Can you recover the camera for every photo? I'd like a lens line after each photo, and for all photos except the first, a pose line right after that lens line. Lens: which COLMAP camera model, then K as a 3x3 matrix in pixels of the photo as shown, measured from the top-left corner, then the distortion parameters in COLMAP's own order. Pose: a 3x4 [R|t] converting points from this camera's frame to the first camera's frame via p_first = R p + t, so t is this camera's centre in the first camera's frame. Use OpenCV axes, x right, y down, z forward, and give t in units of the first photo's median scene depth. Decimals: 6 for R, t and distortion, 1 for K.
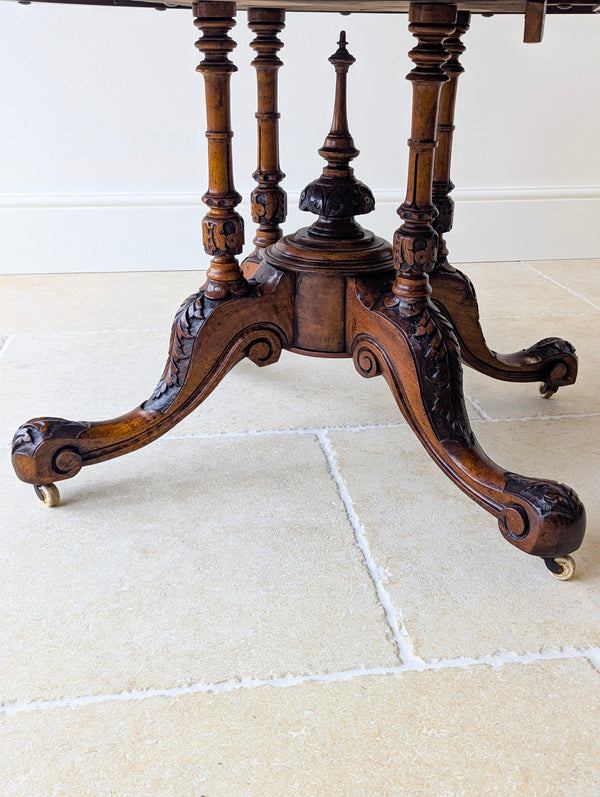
lens RADIAL K [[873.5, 0, 306.1], [0, 873.5, 391.2], [0, 0, 1]] dist [0.035292, 0.000000]
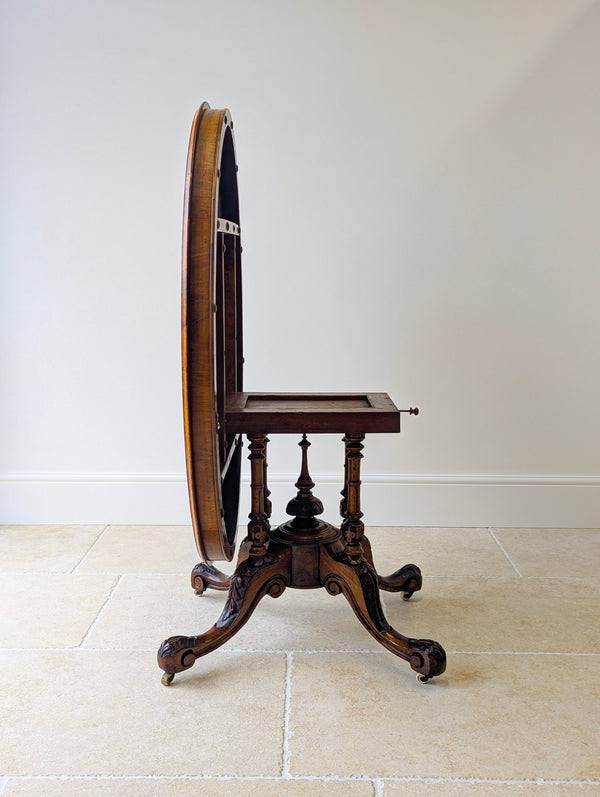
lens RADIAL K [[873.5, 0, 296.0], [0, 873.5, 407.1], [0, 0, 1]] dist [0.035292, 0.000000]
pose [[0.988253, 0.024295, -0.150884, 0.406124], [-0.054302, 0.978680, -0.198081, -0.124075], [0.142855, 0.203947, 0.968503, -1.104538]]
